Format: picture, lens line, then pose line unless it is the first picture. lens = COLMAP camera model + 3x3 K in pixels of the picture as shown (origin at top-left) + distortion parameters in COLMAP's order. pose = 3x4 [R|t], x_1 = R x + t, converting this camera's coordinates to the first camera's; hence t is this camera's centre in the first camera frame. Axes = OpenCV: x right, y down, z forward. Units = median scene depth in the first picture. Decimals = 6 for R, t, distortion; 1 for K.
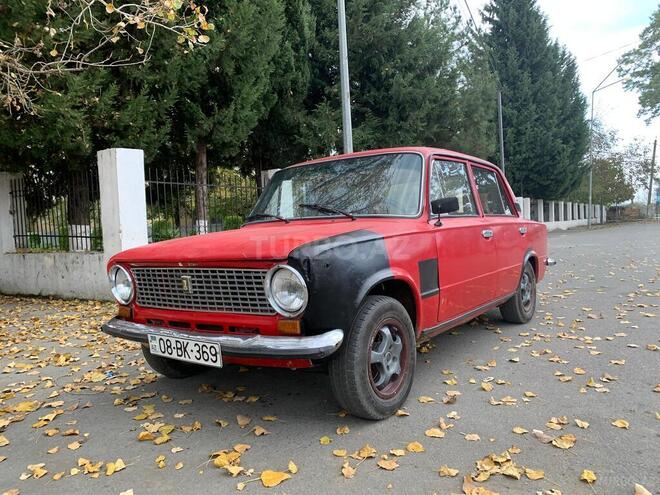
lens RADIAL K [[505.4, 0, 330.0], [0, 505.4, 247.5], [0, 0, 1]] dist [0.013746, -0.005651]
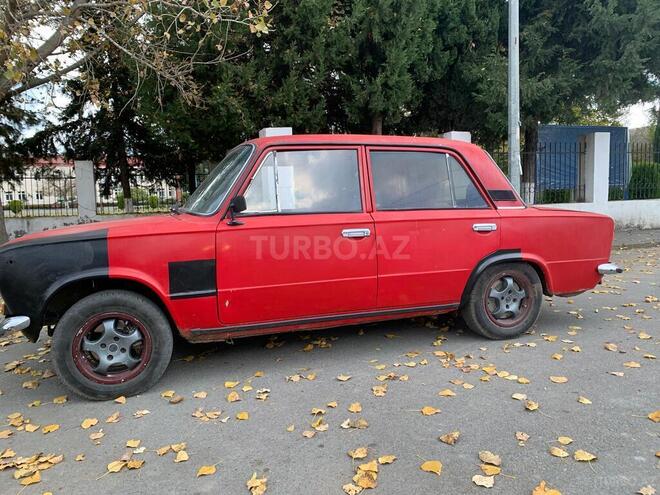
lens RADIAL K [[505.7, 0, 331.1], [0, 505.7, 247.2], [0, 0, 1]] dist [0.016077, -0.009277]
pose [[0.814287, 0.073224, -0.575825, 0.507066], [-0.023094, 0.995313, 0.093910, -0.050598], [0.580003, -0.063172, 0.812161, 0.181643]]
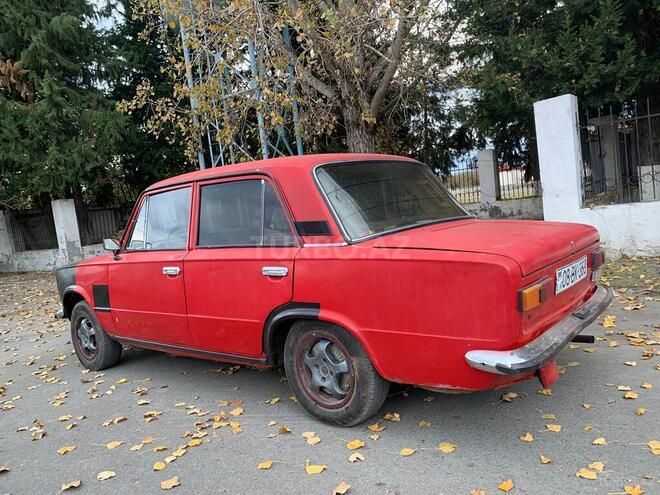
lens RADIAL K [[505.4, 0, 330.0], [0, 505.4, 247.5], [0, 0, 1]] dist [0.013746, -0.005651]
pose [[-0.042483, 0.126891, -0.991006, 0.776117], [0.075994, 0.989439, 0.123433, -0.099658], [0.996203, -0.070067, -0.051677, 0.871508]]
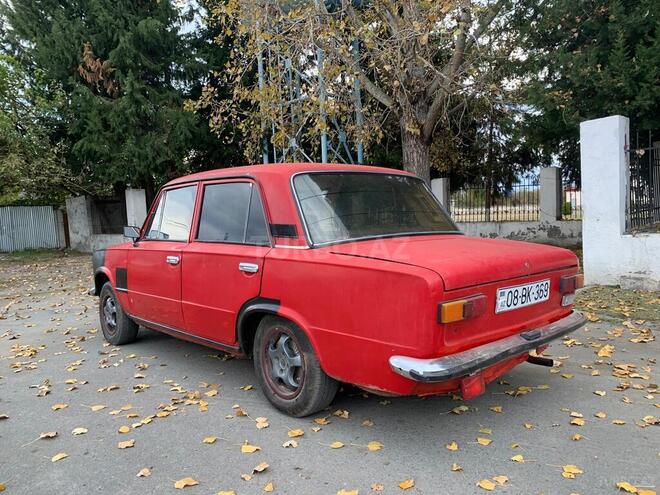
lens RADIAL K [[505.4, 0, 330.0], [0, 505.4, 247.5], [0, 0, 1]] dist [0.013746, -0.005651]
pose [[-0.182504, 0.107597, -0.977300, 0.799836], [0.008299, 0.994127, 0.107900, -0.098409], [0.983170, 0.011581, -0.182325, 0.971581]]
